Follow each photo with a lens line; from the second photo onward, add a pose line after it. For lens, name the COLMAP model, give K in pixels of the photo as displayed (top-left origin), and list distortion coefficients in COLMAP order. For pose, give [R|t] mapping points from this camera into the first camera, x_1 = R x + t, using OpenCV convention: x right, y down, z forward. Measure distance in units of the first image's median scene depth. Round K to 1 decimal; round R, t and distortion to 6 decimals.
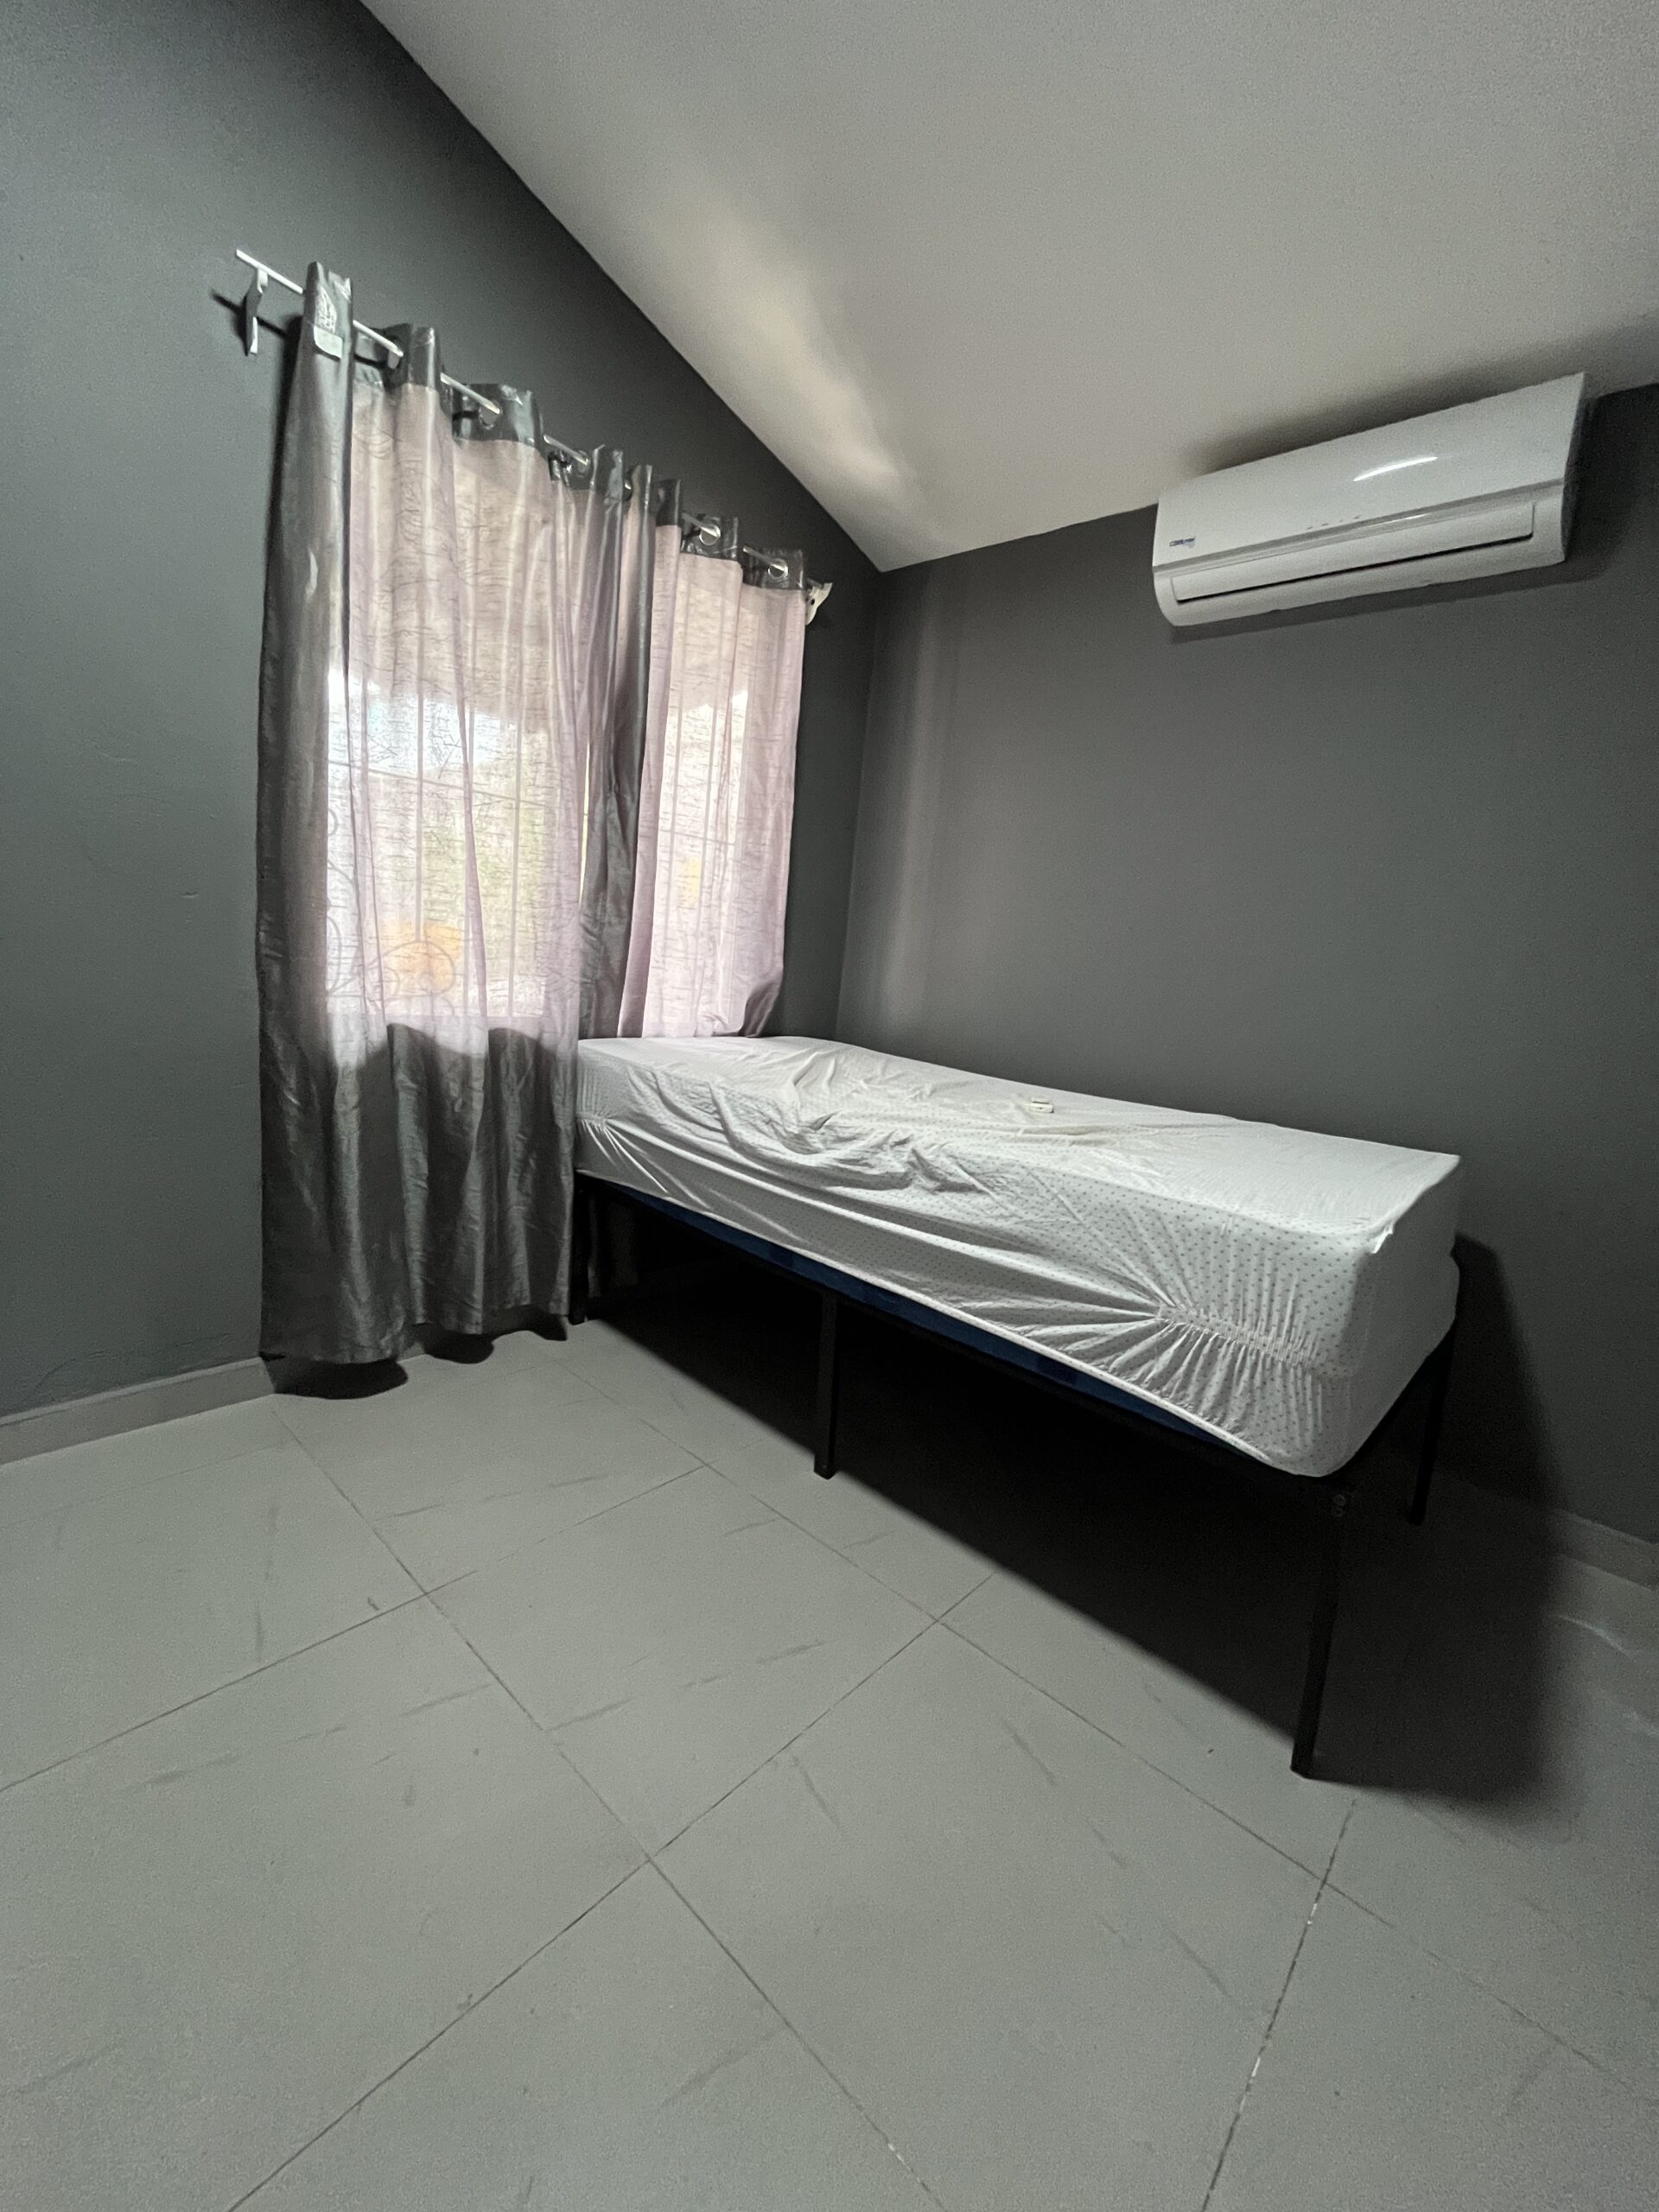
lens RADIAL K [[900.1, 0, 832.6], [0, 900.1, 1110.2], [0, 0, 1]] dist [-0.001894, -0.000194]
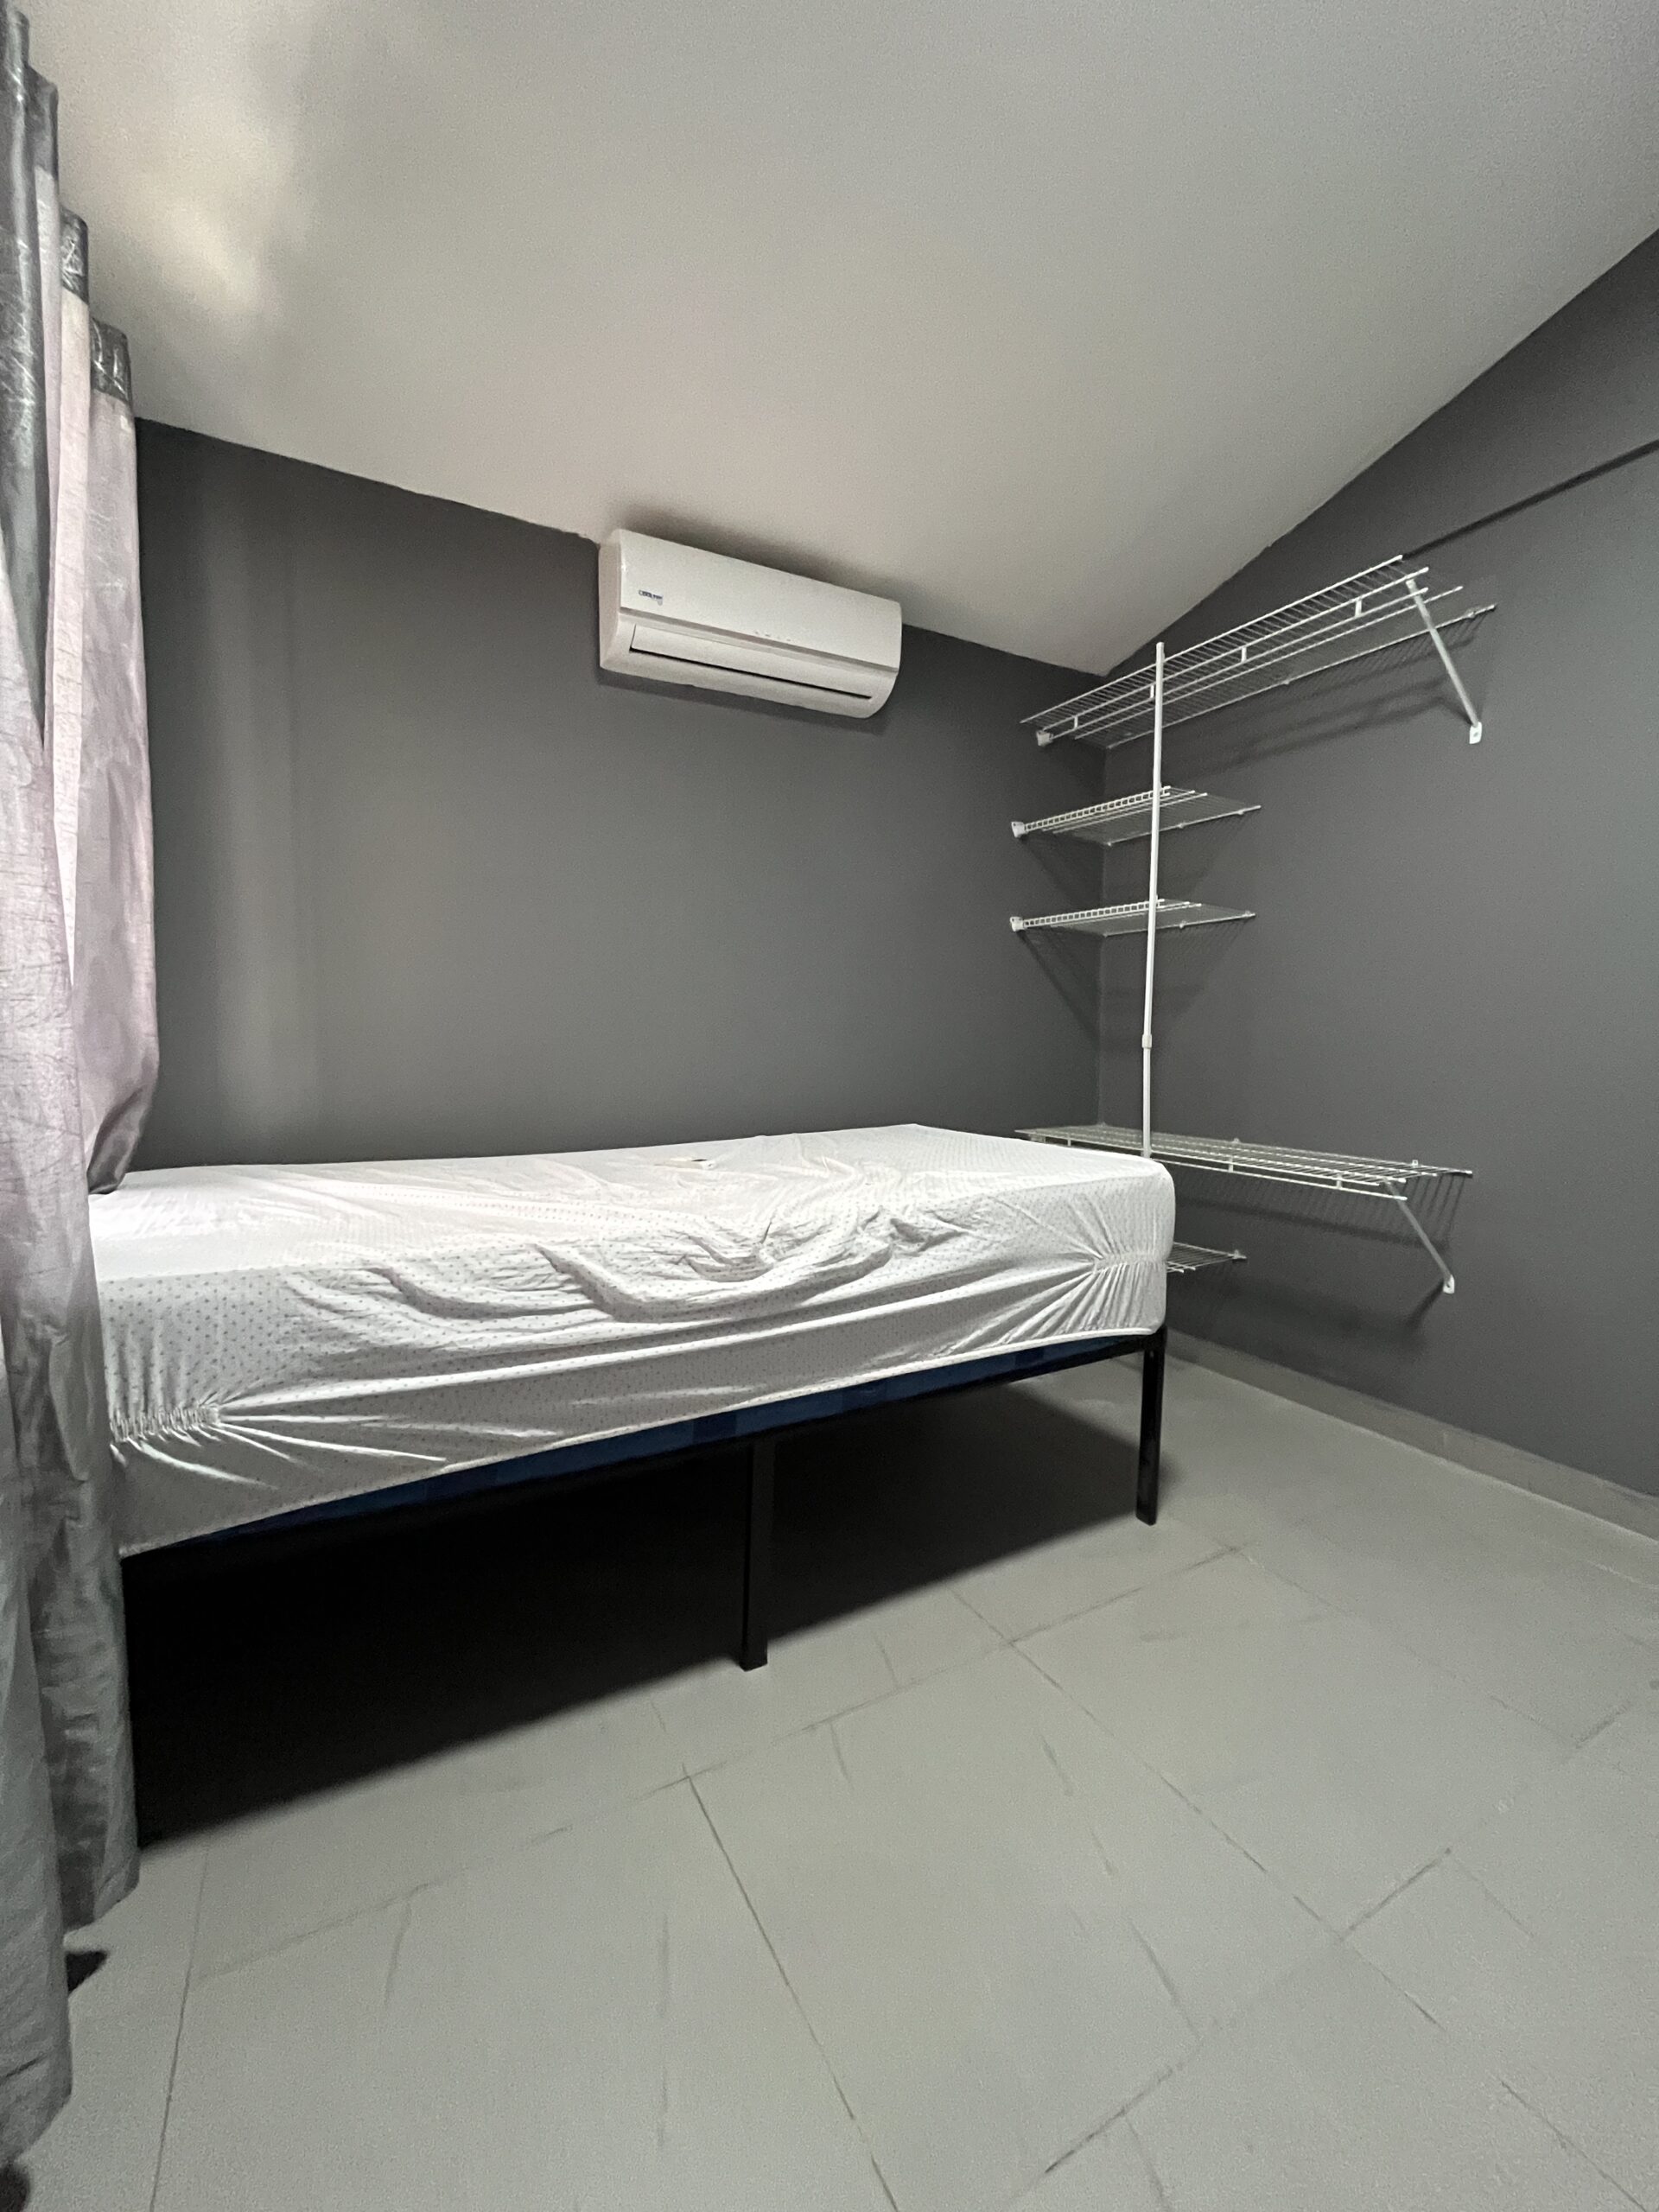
lens RADIAL K [[900.1, 0, 826.8], [0, 900.1, 1091.6], [0, 0, 1]] dist [-0.001894, -0.000194]
pose [[0.333604, -0.162795, 0.928551, -0.724198], [0.191091, 0.976206, 0.102496, -0.181545], [-0.923143, 0.143244, 0.356775, 0.650387]]
